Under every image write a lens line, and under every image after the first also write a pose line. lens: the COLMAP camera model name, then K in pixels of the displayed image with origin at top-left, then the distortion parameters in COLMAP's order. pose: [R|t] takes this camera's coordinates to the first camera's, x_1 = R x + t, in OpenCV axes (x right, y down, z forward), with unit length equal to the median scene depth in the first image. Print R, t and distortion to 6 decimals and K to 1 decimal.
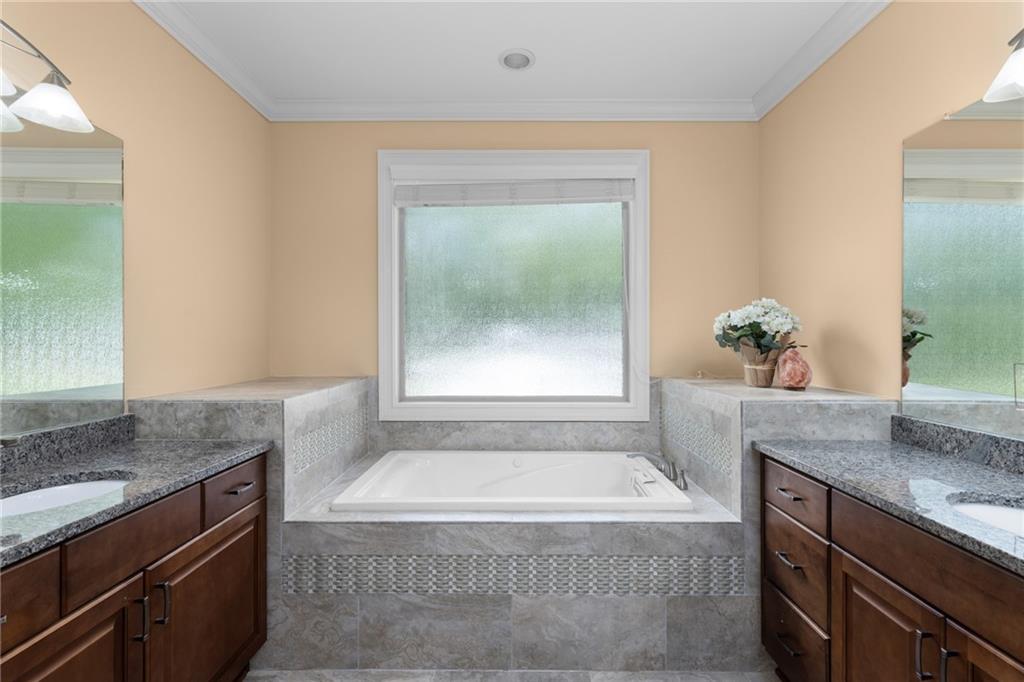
lens RADIAL K [[473.9, 0, 510.7], [0, 473.9, 341.9], [0, 0, 1]] dist [0.005807, -0.000071]
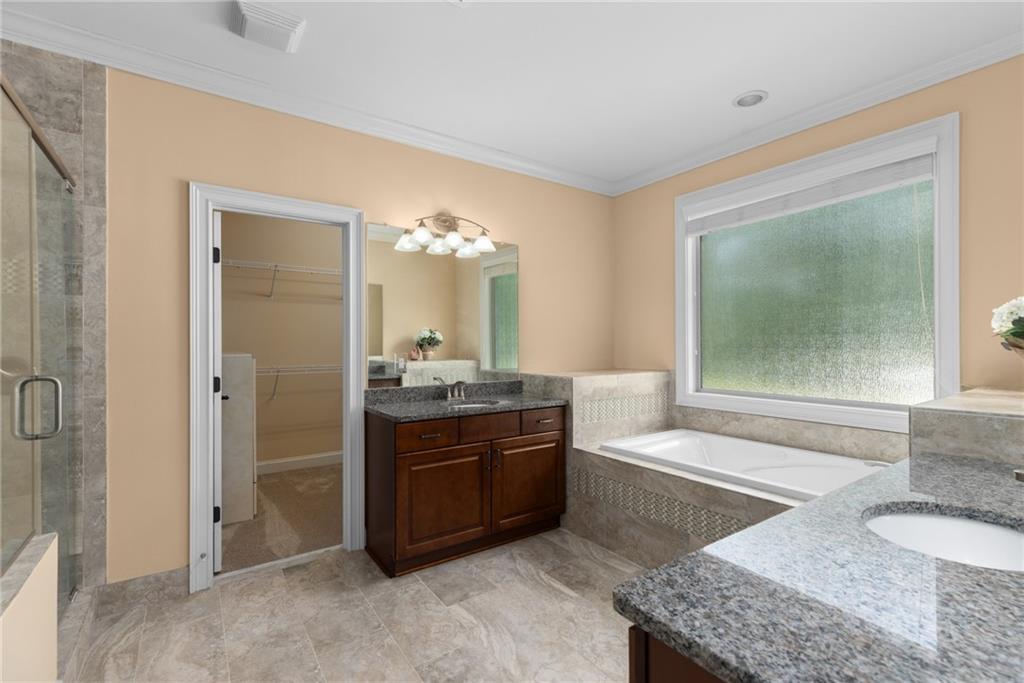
lens RADIAL K [[473.9, 0, 518.3], [0, 473.9, 341.9], [0, 0, 1]] dist [0.005807, -0.000071]
pose [[0.575915, -0.005512, -0.817491, 0.815100], [0.000195, 0.999978, -0.006605, 0.003544], [0.817509, 0.003644, 0.575904, -0.160137]]
